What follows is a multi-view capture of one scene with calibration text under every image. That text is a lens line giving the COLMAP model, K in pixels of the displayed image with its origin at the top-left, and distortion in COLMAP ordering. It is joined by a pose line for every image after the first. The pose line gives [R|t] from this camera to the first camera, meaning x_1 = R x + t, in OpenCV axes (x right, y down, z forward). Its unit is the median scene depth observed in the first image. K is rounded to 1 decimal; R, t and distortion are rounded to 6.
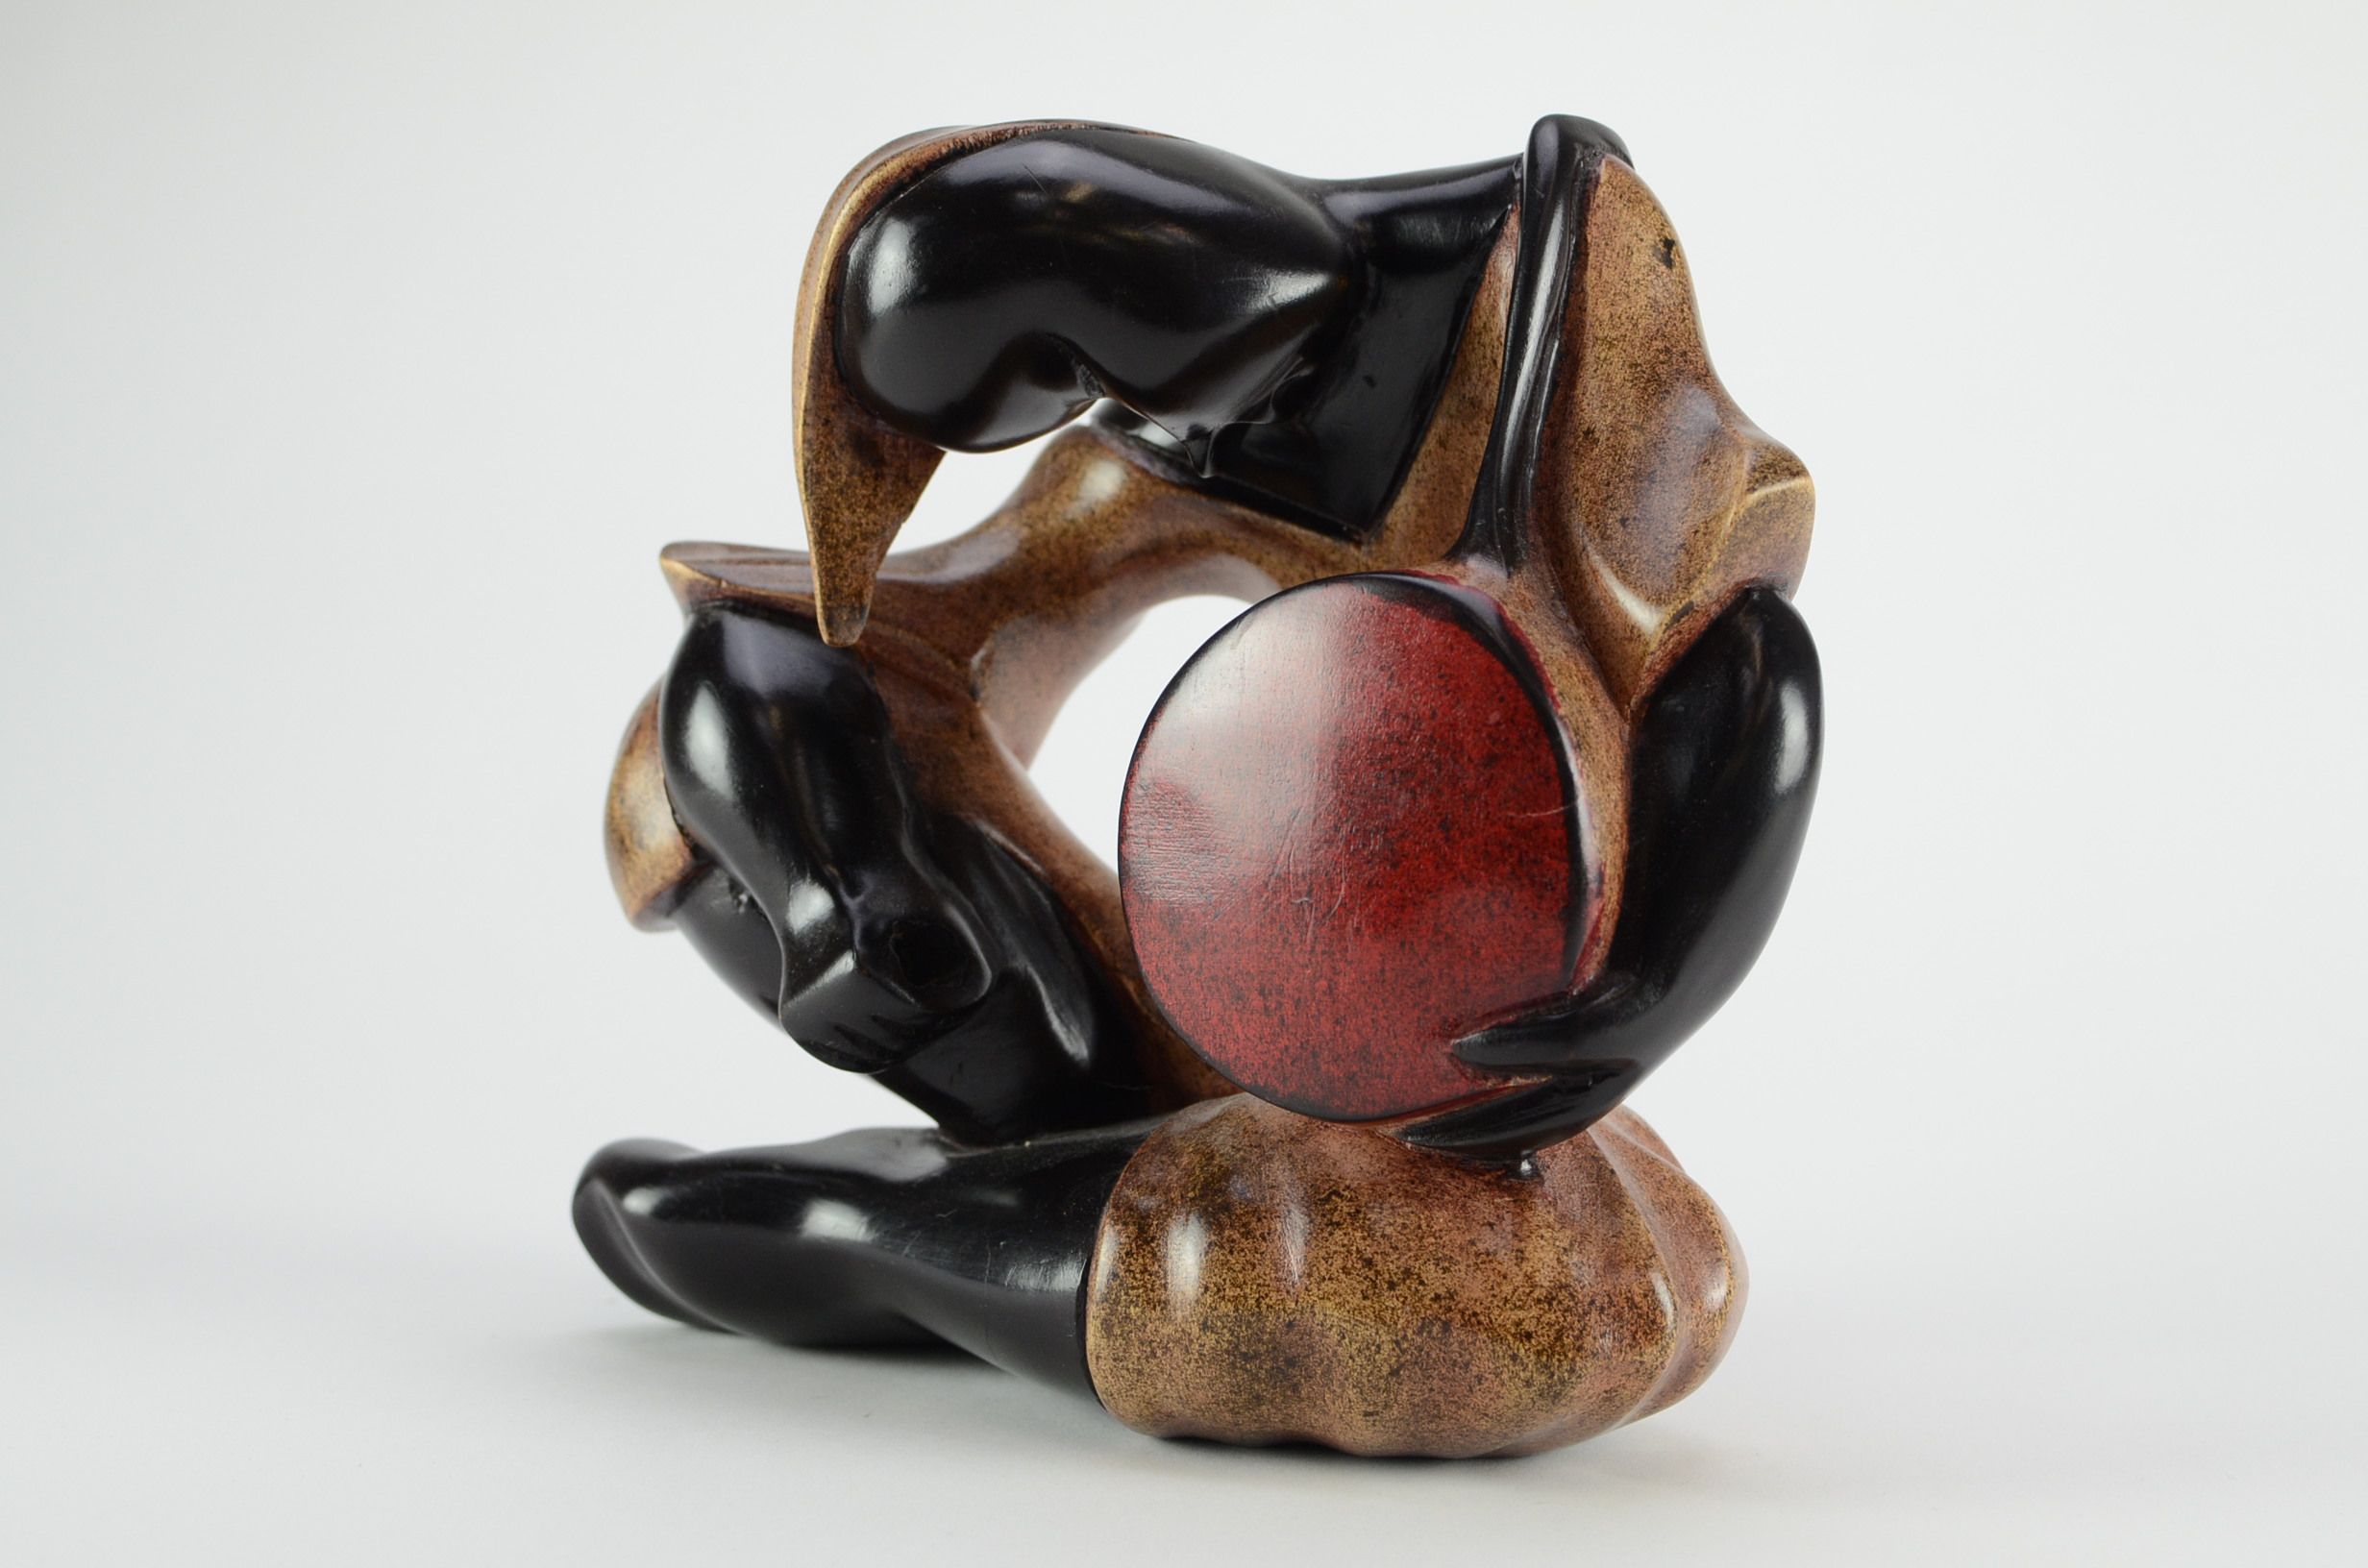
lens RADIAL K [[3666.3, 0, 1184.2], [0, 3666.3, 784.0], [0, 0, 1]] dist [-0.220726, 0.000000]
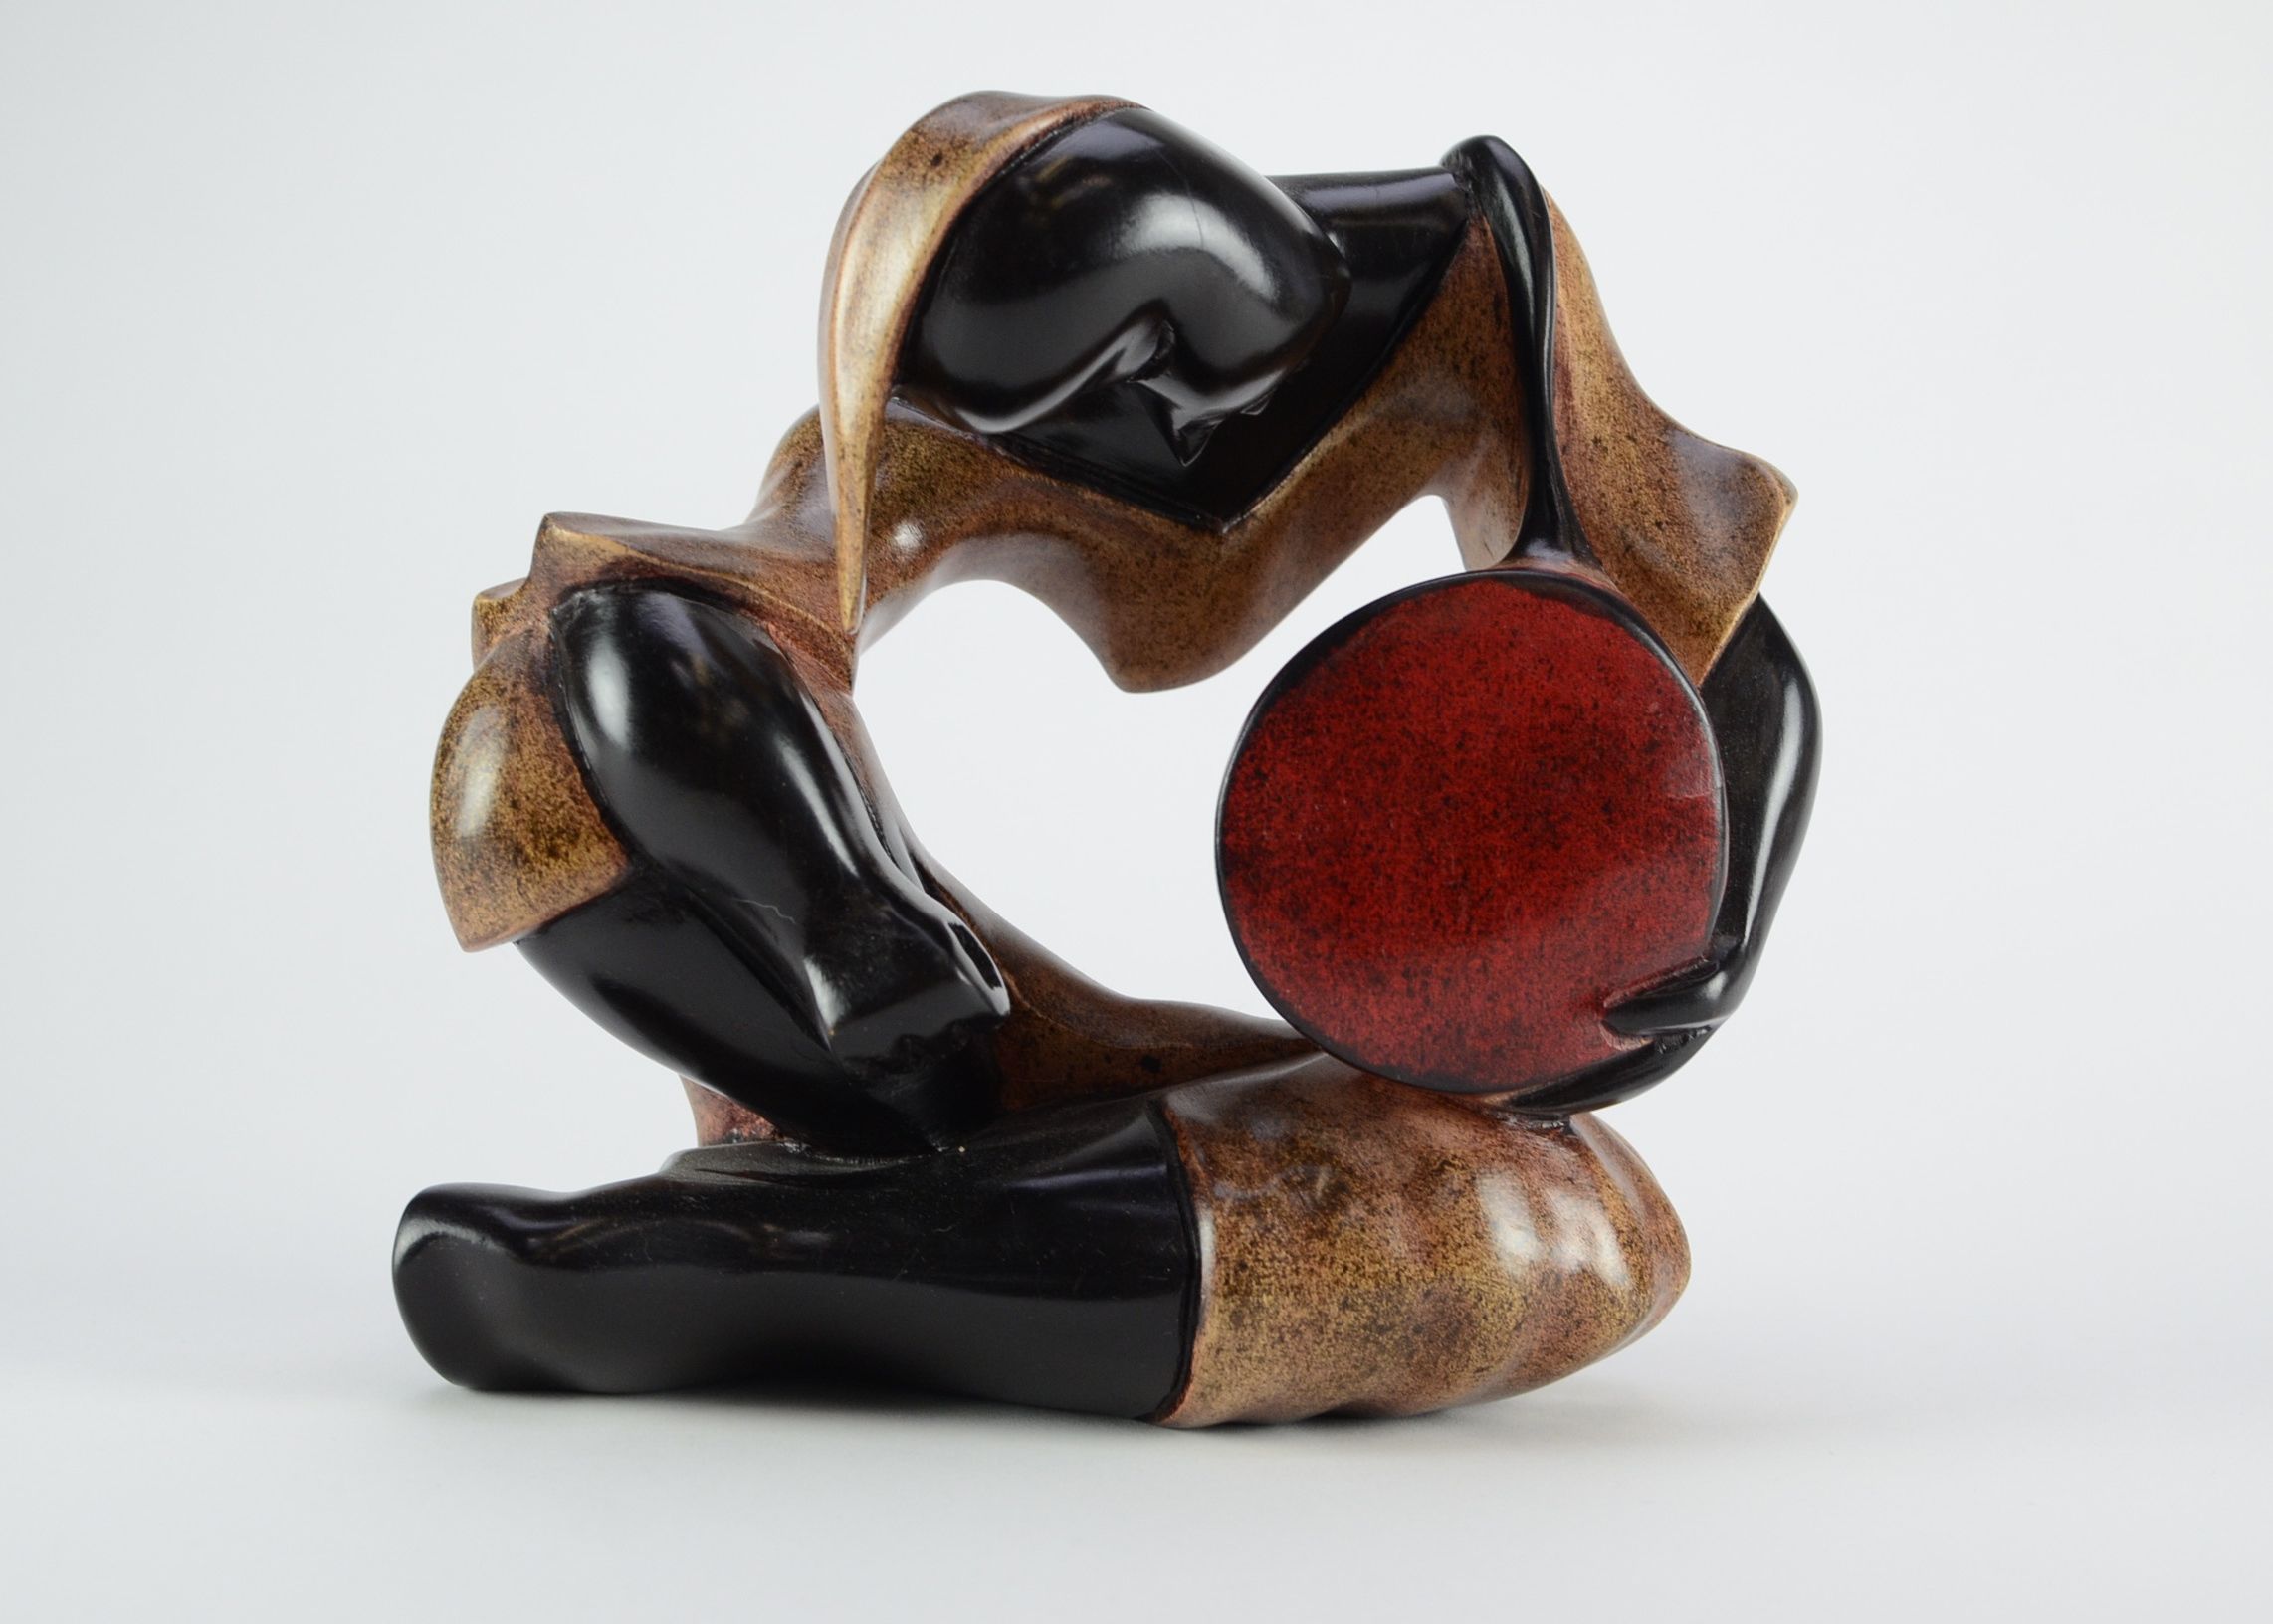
lens RADIAL K [[3772.0, 0, 1130.2], [0, 3772.0, 812.7], [0, 0, 1]] dist [-0.236790, 0.000000]
pose [[0.780840, -0.026867, 0.624152, -0.689562], [0.014341, 0.999582, 0.025086, -0.016139], [-0.624566, -0.010637, 0.780900, 0.217906]]
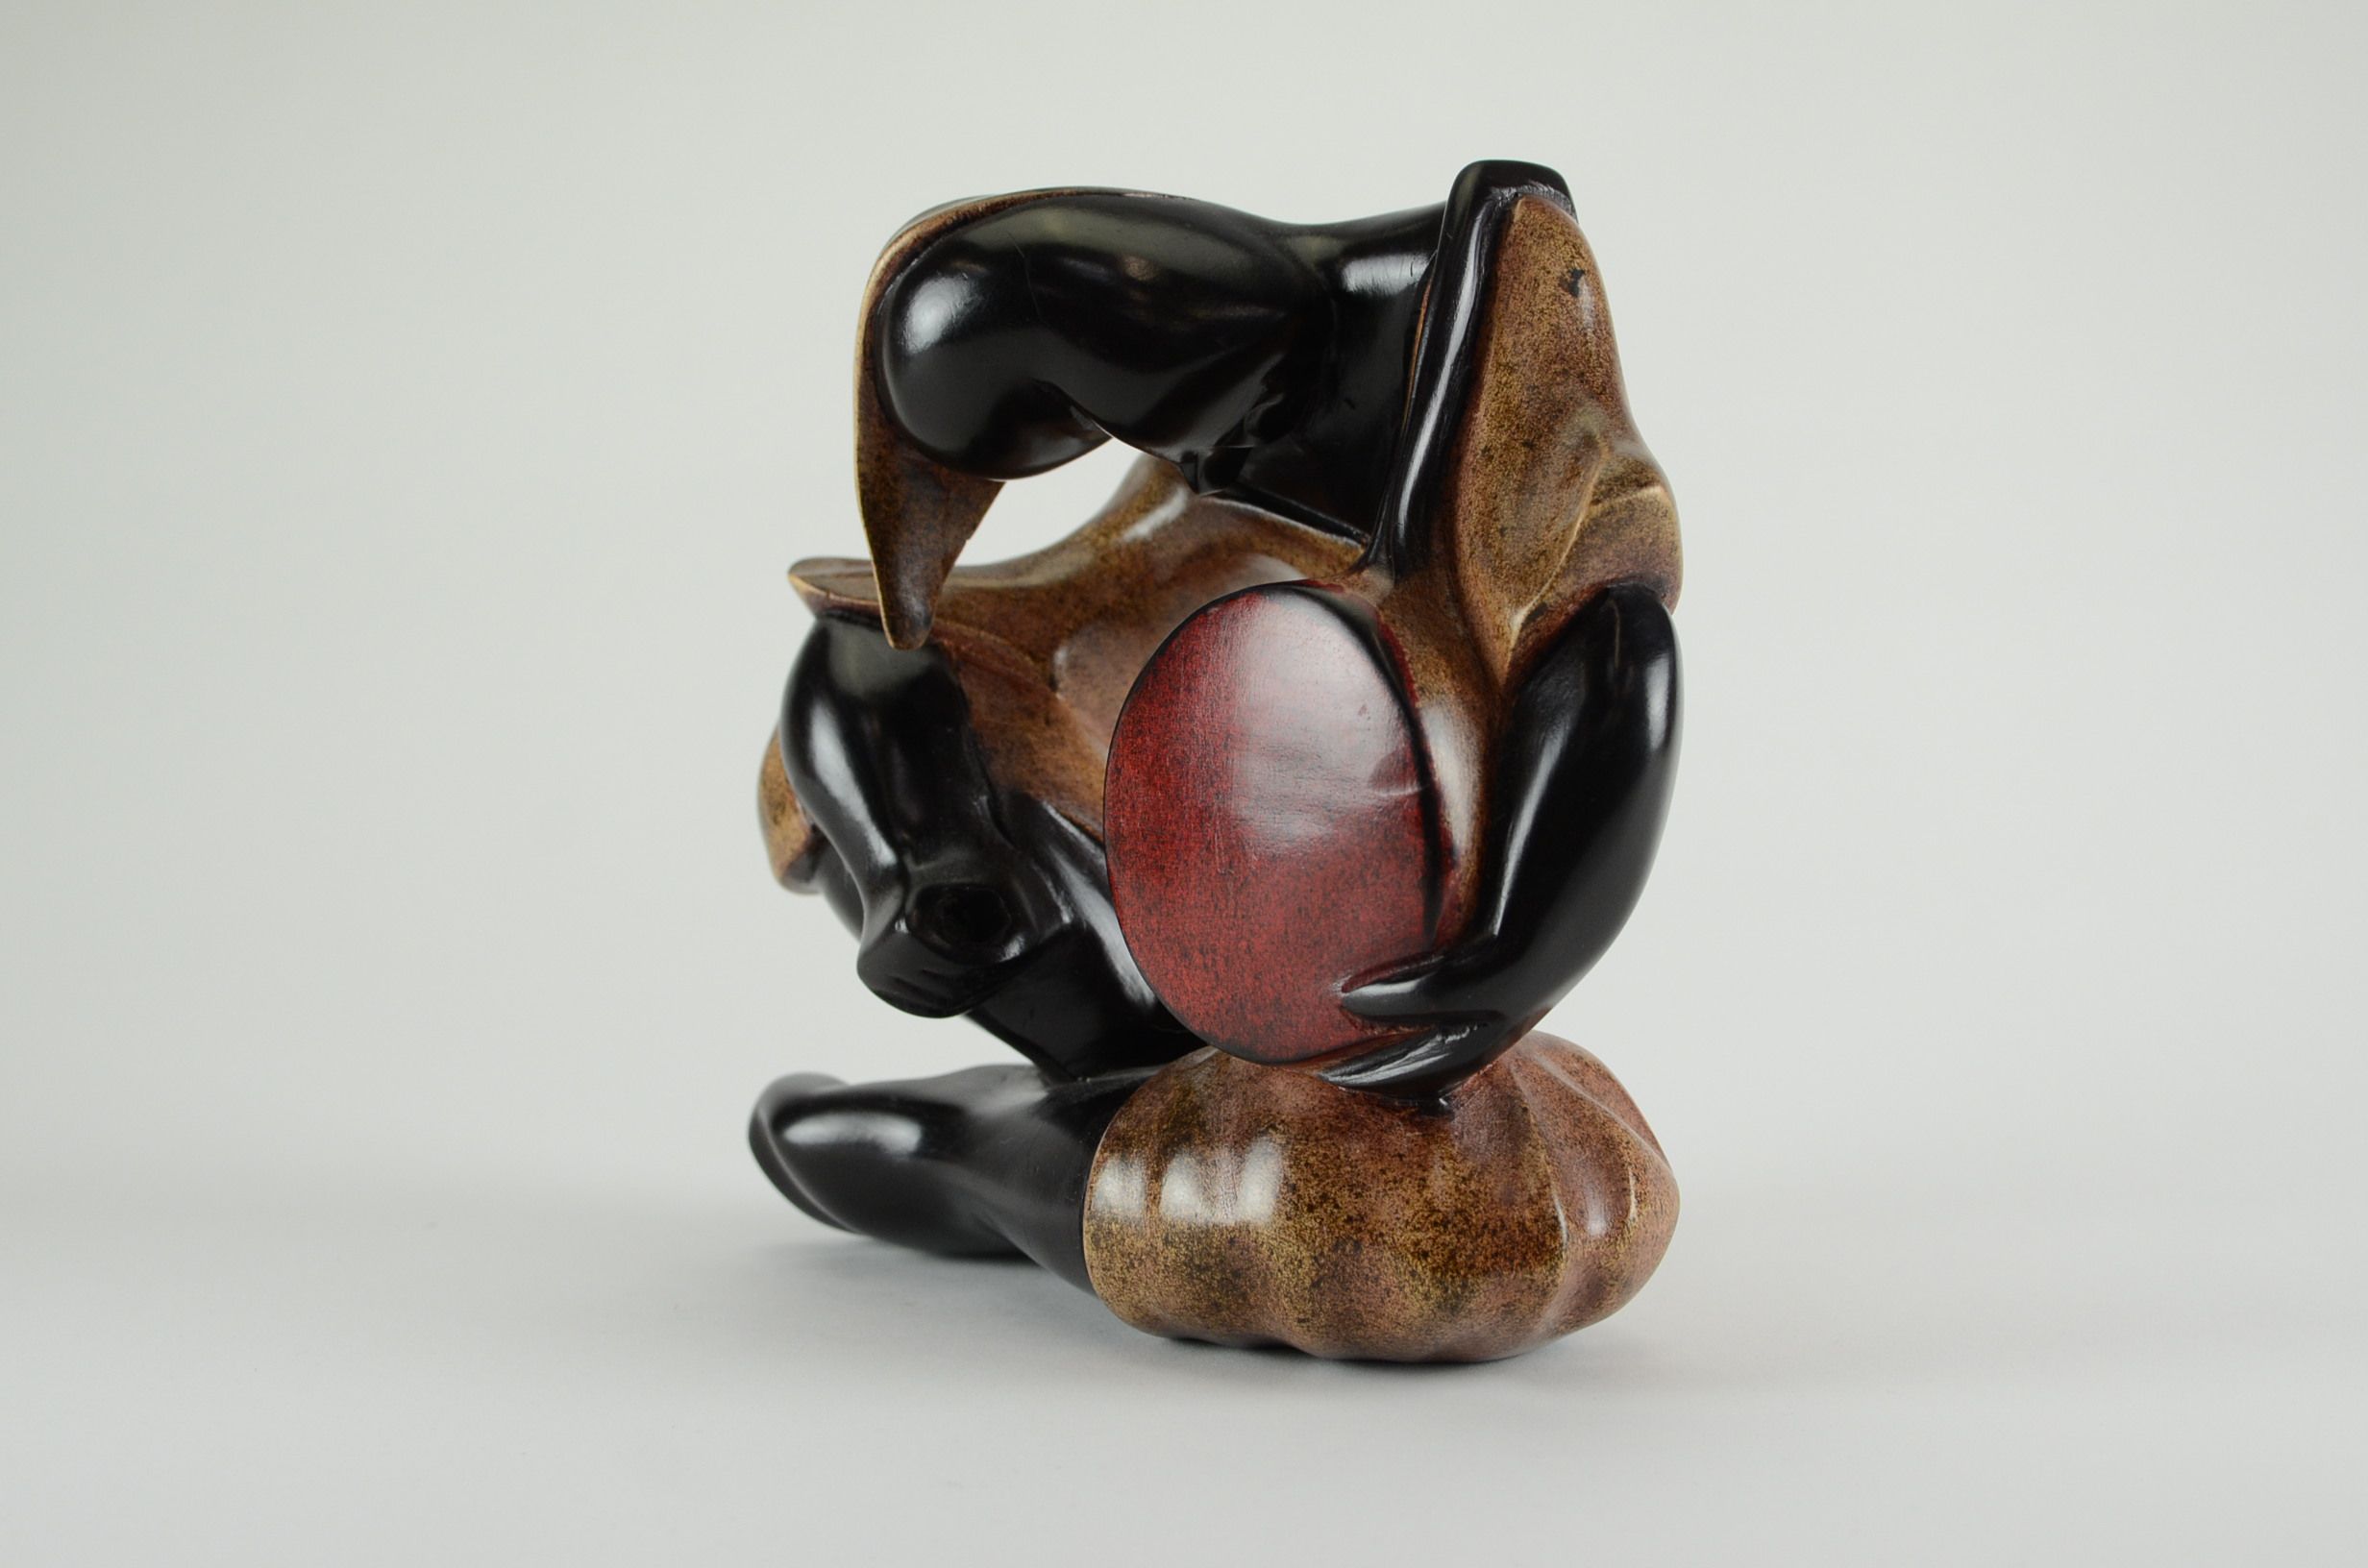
lens RADIAL K [[3666.3, 0, 1182.6], [0, 3666.3, 787.9], [0, 0, 1]] dist [-0.220726, 0.000000]
pose [[0.972509, -0.013318, -0.232483, 0.278560], [0.018942, 0.999579, 0.021974, -0.019182], [0.232092, -0.025774, 0.972352, -0.113303]]
